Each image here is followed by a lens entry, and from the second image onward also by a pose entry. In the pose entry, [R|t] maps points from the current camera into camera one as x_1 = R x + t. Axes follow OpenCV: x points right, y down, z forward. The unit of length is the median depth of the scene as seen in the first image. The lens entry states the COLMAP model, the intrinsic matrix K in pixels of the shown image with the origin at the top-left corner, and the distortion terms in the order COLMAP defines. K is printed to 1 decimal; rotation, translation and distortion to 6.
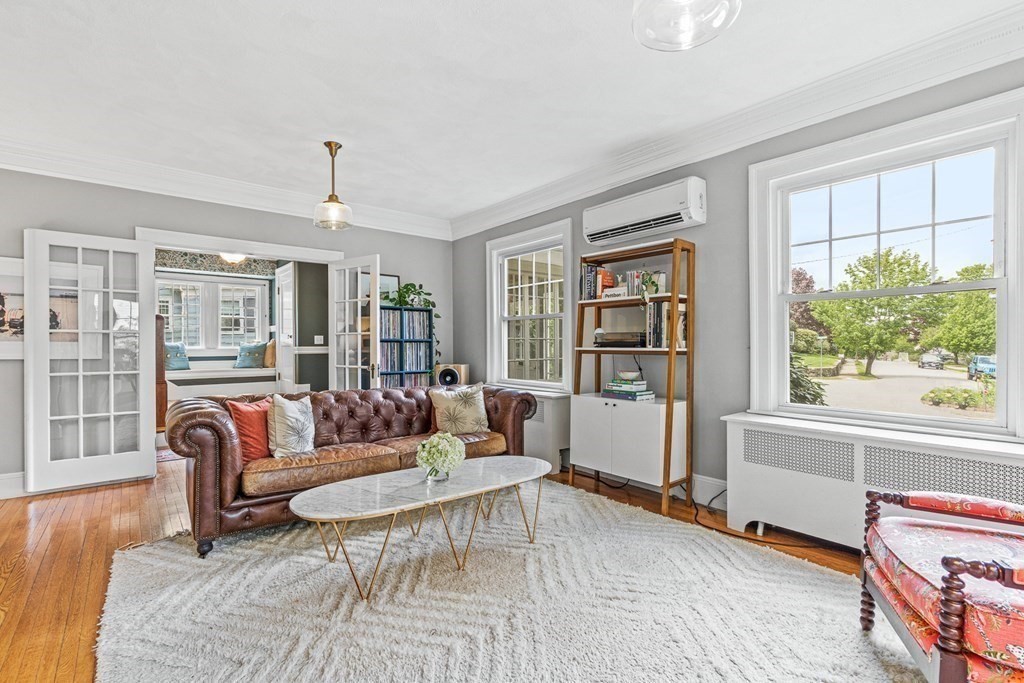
lens RADIAL K [[464.7, 0, 512.7], [0, 464.7, 339.4], [0, 0, 1]] dist [-0.000713, 0.000456]
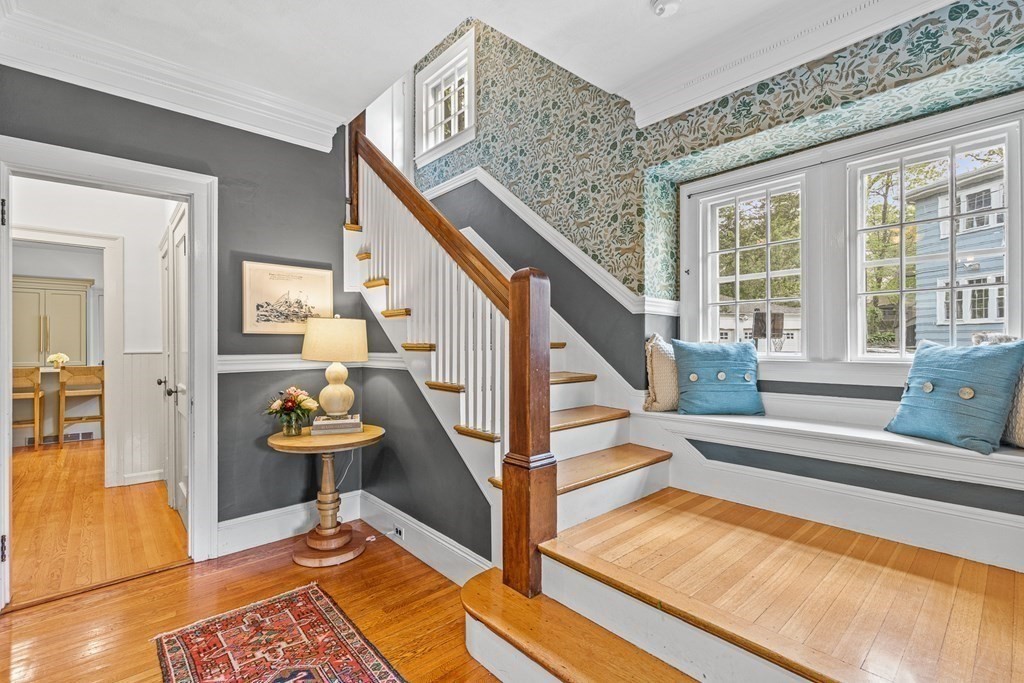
lens RADIAL K [[464.7, 0, 512.7], [0, 464.7, 339.4], [0, 0, 1]] dist [-0.000713, 0.000456]
pose [[0.033801, -0.005013, -0.999416, -0.328070], [0.016743, 0.999850, -0.004449, 0.002980], [0.999288, -0.016583, 0.033880, 0.781777]]
